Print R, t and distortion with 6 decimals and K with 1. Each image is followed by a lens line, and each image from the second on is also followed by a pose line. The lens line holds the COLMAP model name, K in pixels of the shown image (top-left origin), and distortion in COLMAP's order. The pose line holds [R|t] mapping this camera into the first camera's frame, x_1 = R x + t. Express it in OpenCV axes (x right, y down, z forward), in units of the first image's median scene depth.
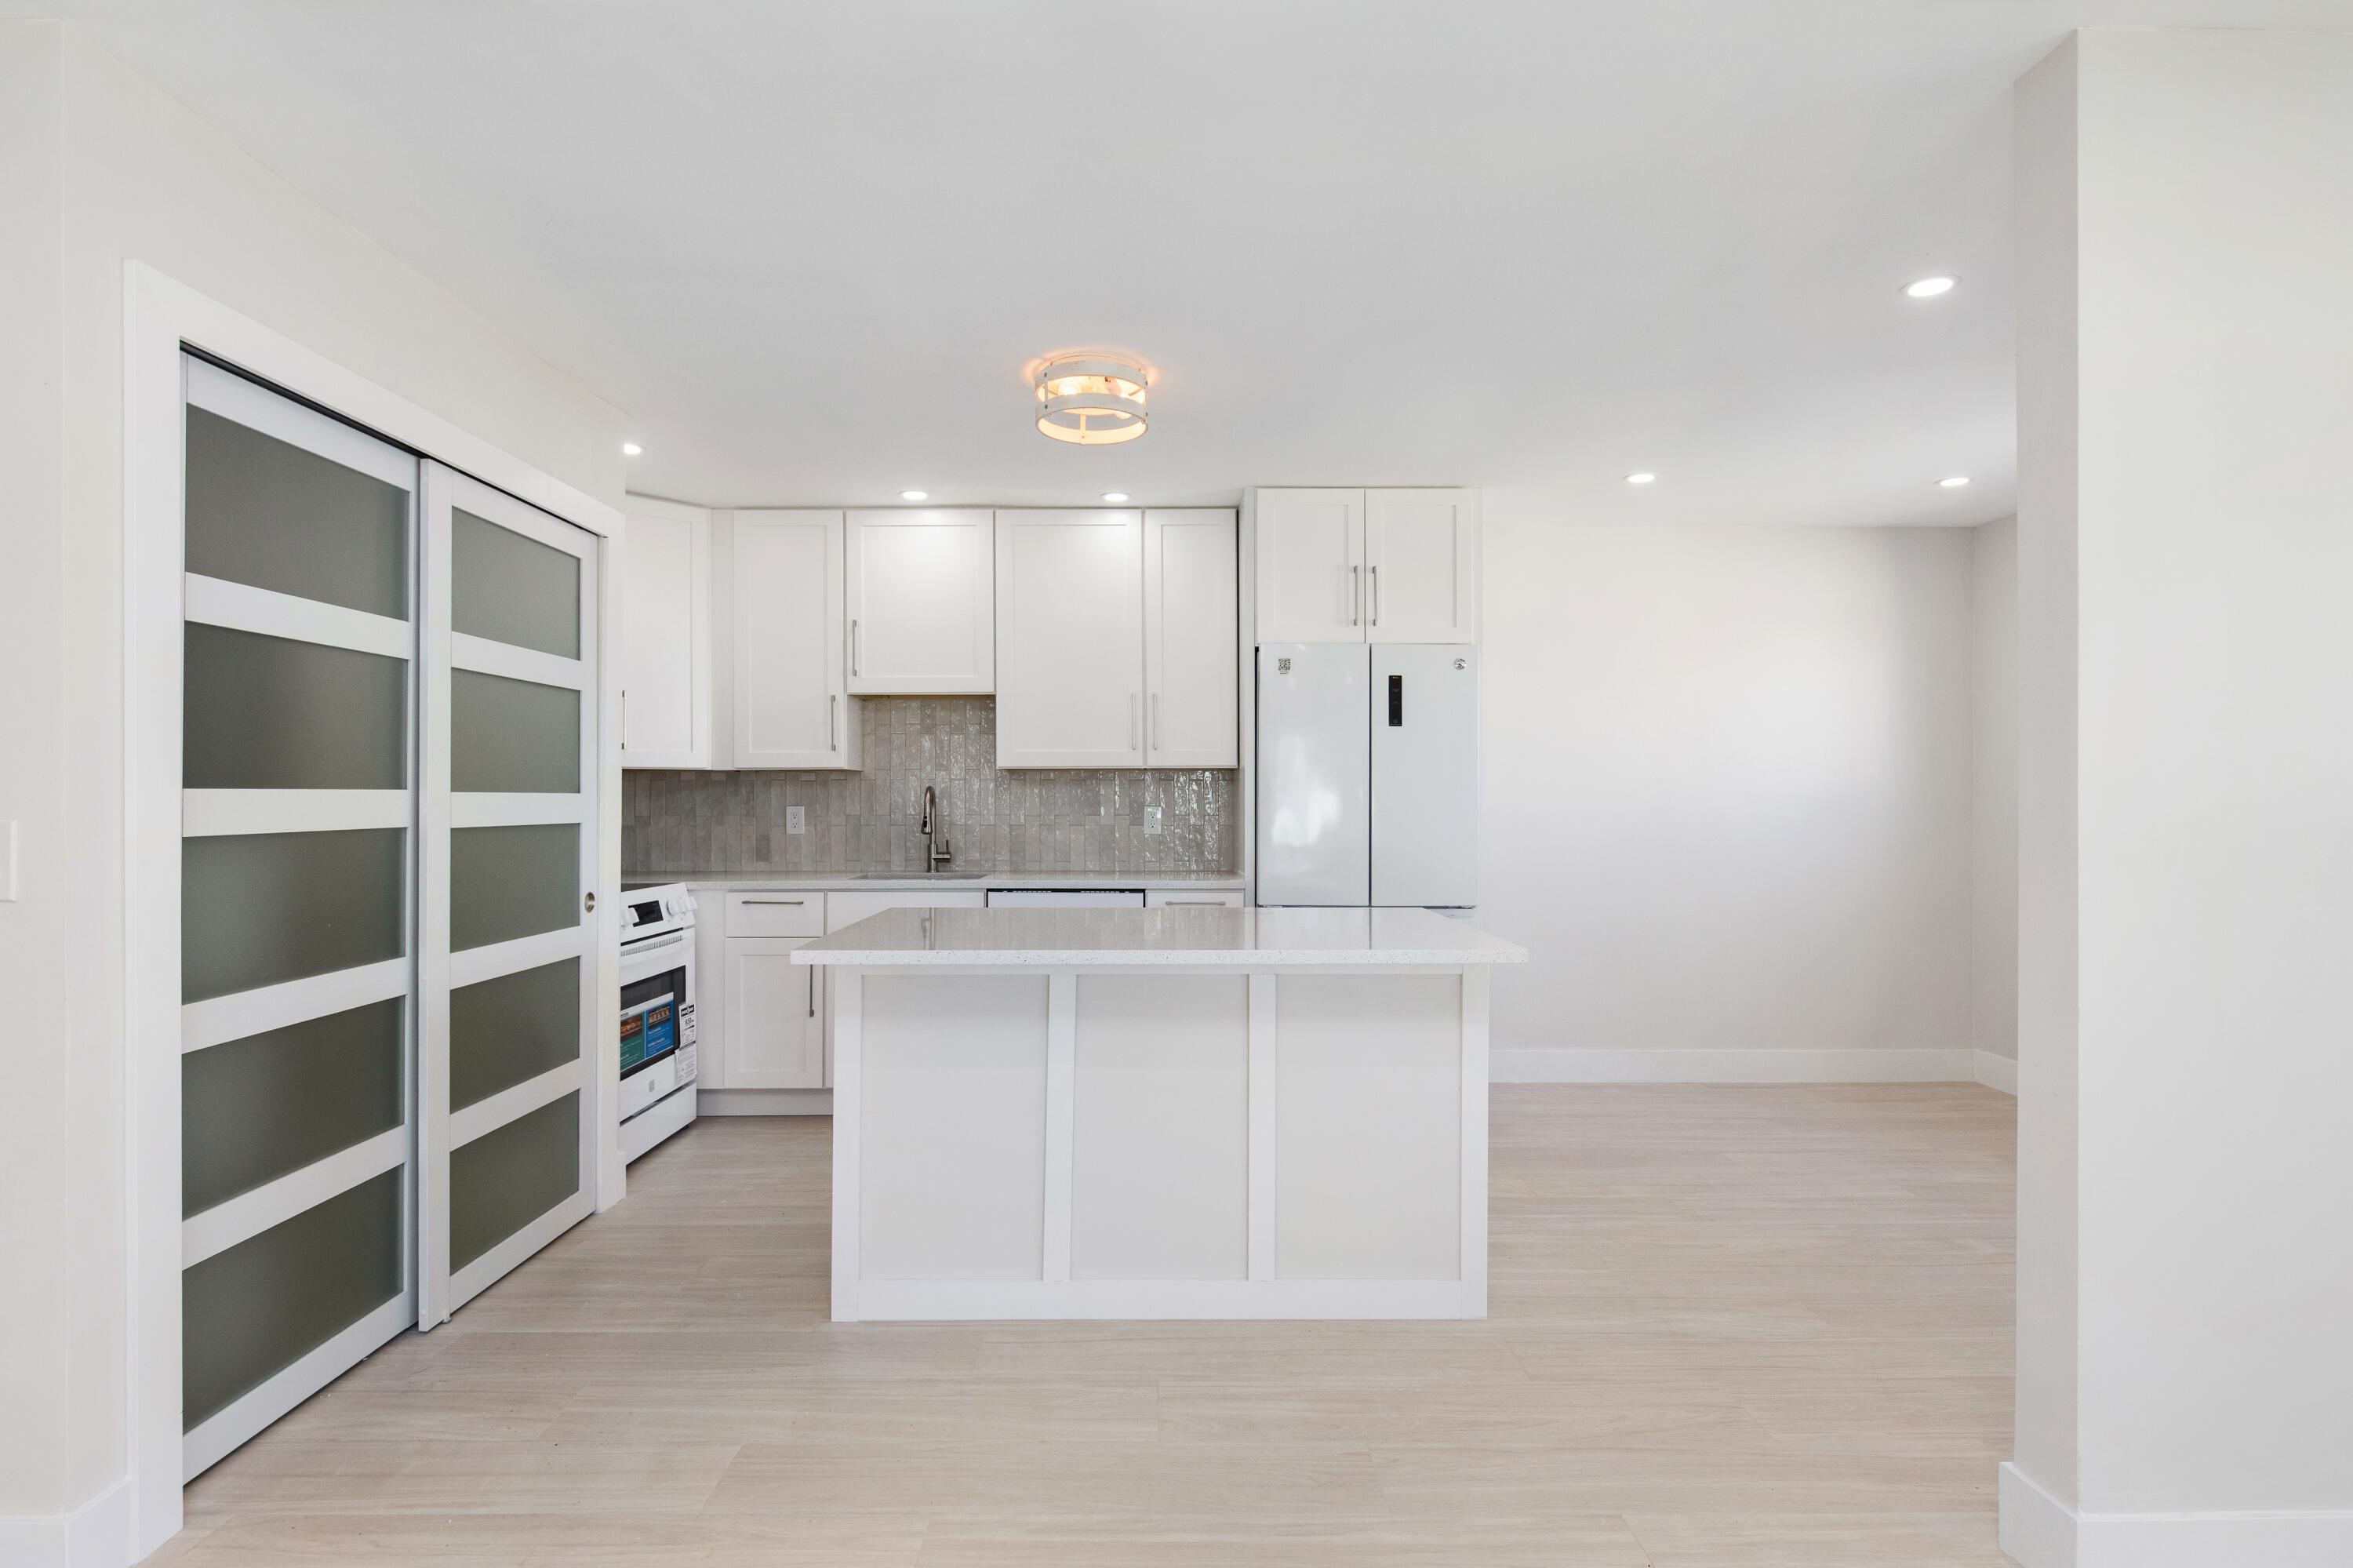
lens RADIAL K [[1153.2, 0, 1171.4], [0, 1153.2, 791.9], [0, 0, 1]] dist [-0.001198, -0.000959]
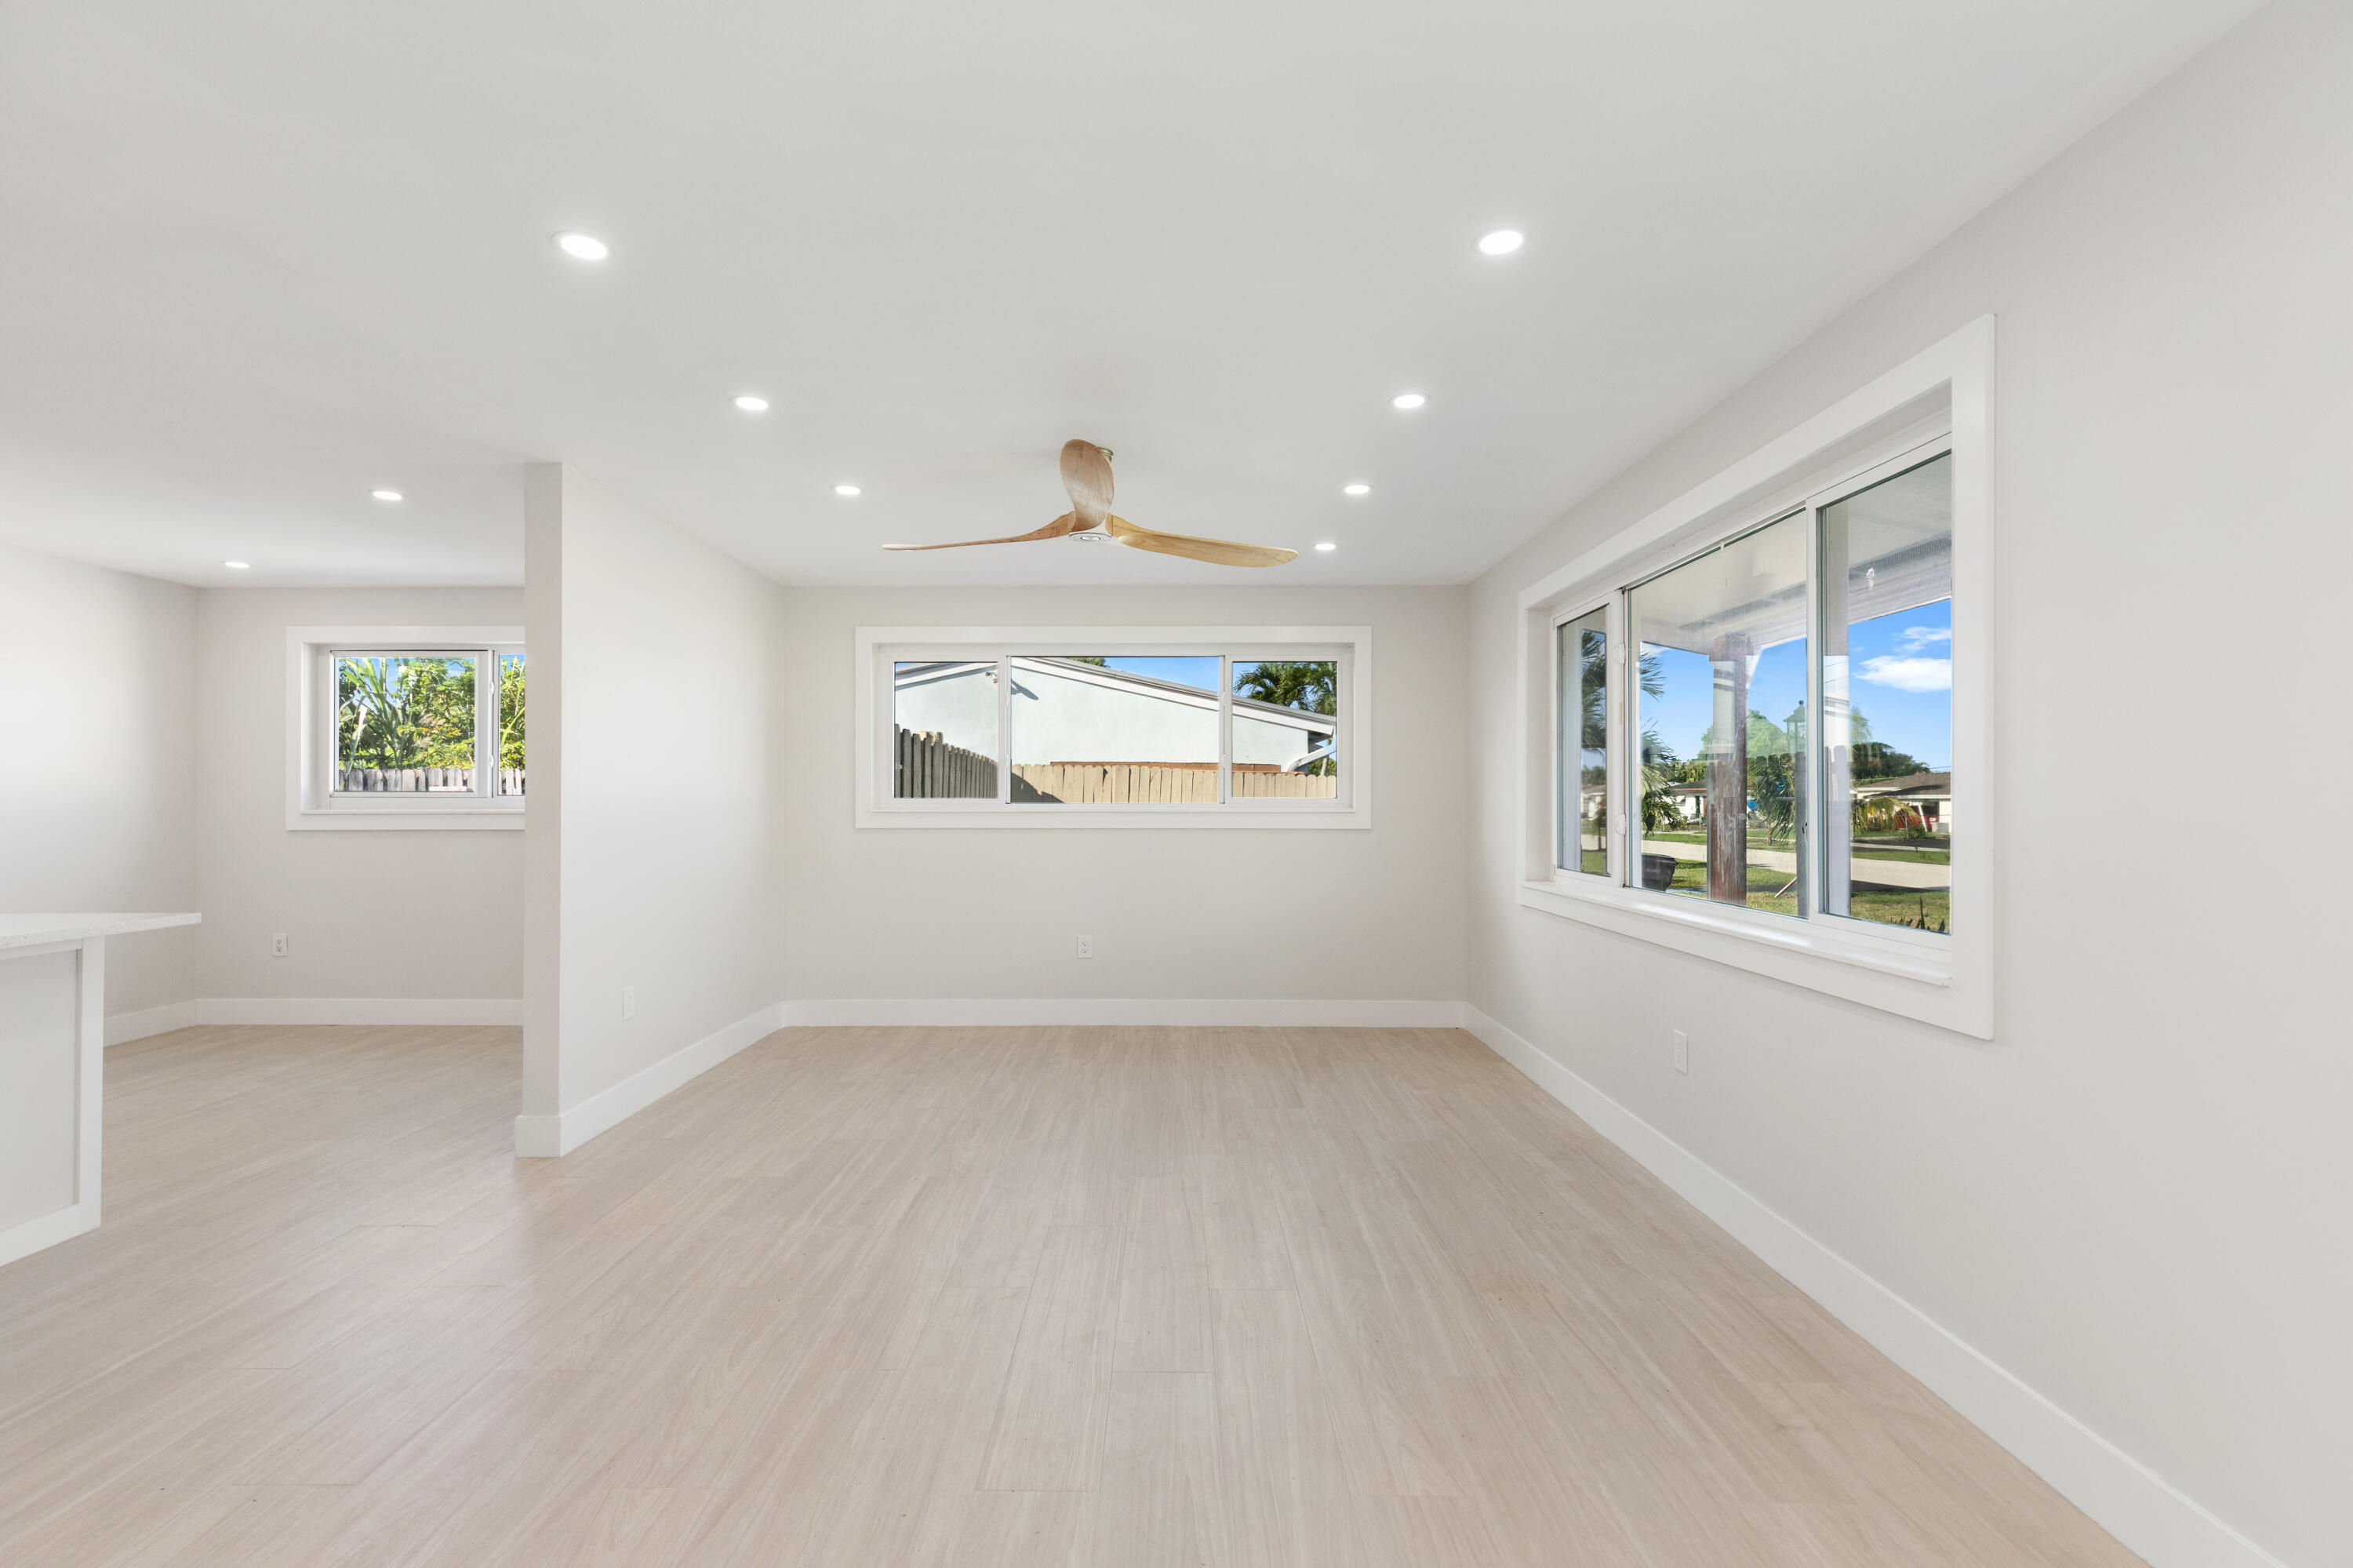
lens RADIAL K [[1059.3, 0, 1164.6], [0, 1059.3, 784.7], [0, 0, 1]] dist [0.002451, -0.000727]
pose [[0.015897, 0.012839, 0.999791, -0.525948], [-0.002273, 0.999915, -0.012804, -0.000288], [-0.999871, -0.002069, 0.015925, -0.092192]]
